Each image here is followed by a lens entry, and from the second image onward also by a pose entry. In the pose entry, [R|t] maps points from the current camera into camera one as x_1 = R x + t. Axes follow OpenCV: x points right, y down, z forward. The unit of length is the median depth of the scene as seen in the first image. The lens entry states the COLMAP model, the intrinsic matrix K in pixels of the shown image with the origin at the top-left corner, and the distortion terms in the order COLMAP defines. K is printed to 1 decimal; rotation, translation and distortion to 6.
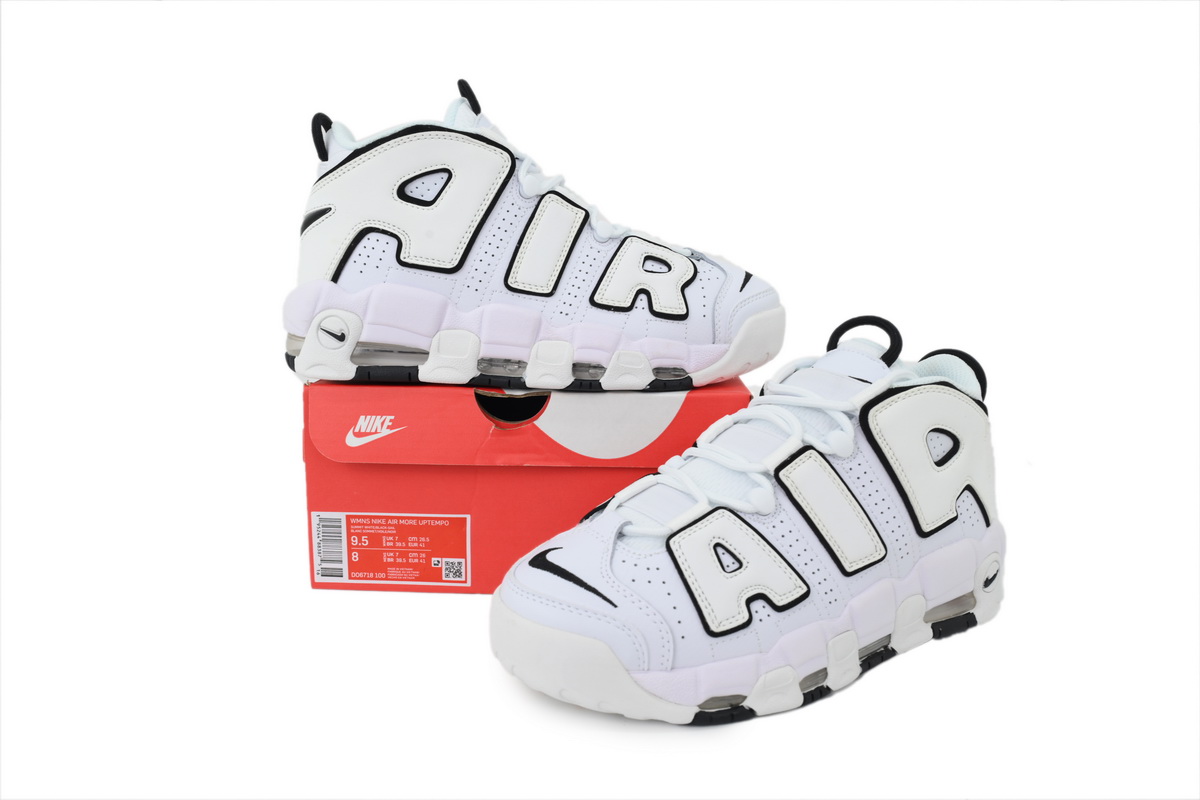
lens RADIAL K [[916.8, 0, 610.0], [0, 916.8, 397.6], [0, 0, 1]] dist [-0.008236, -0.004963]
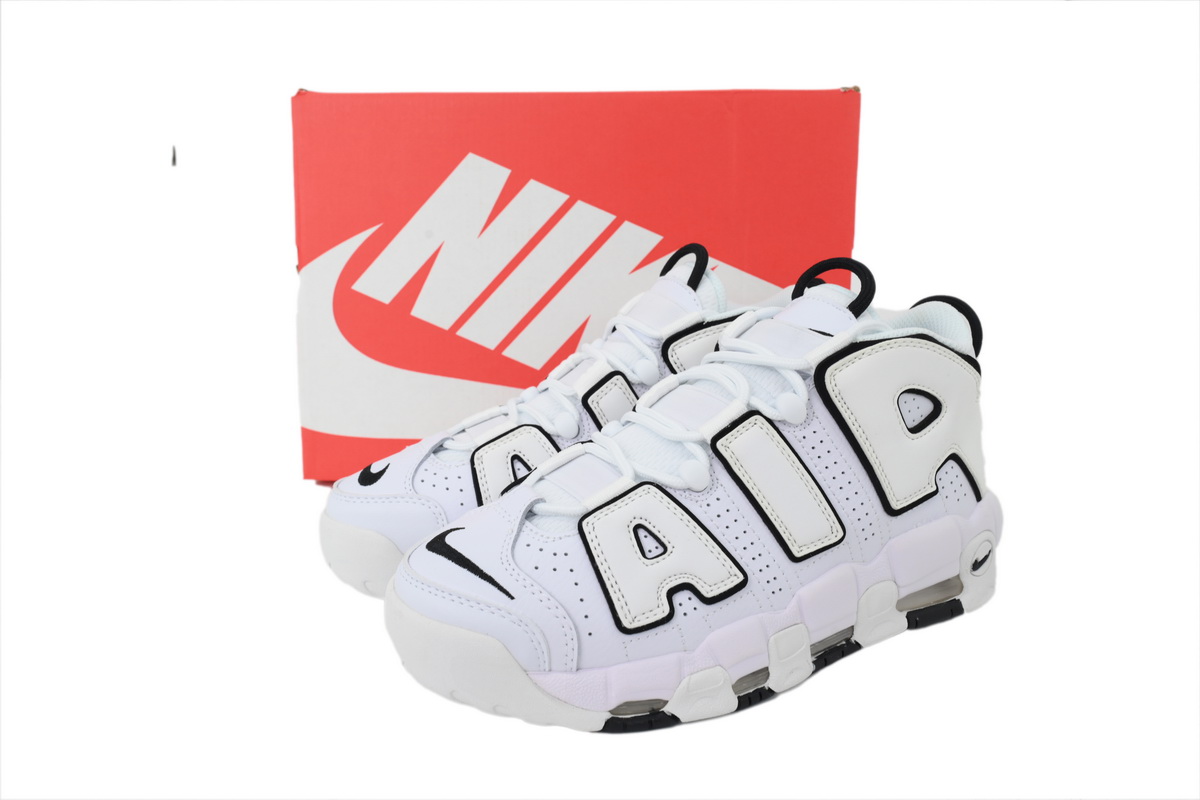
lens RADIAL K [[916.8, 0, 625.0], [0, 916.8, 403.4], [0, 0, 1]] dist [-0.008236, -0.004963]
pose [[0.998195, -0.003427, -0.059961, 0.149546], [0.007008, 0.998197, 0.059616, -0.006352], [0.059648, -0.059928, 0.996419, 0.138965]]
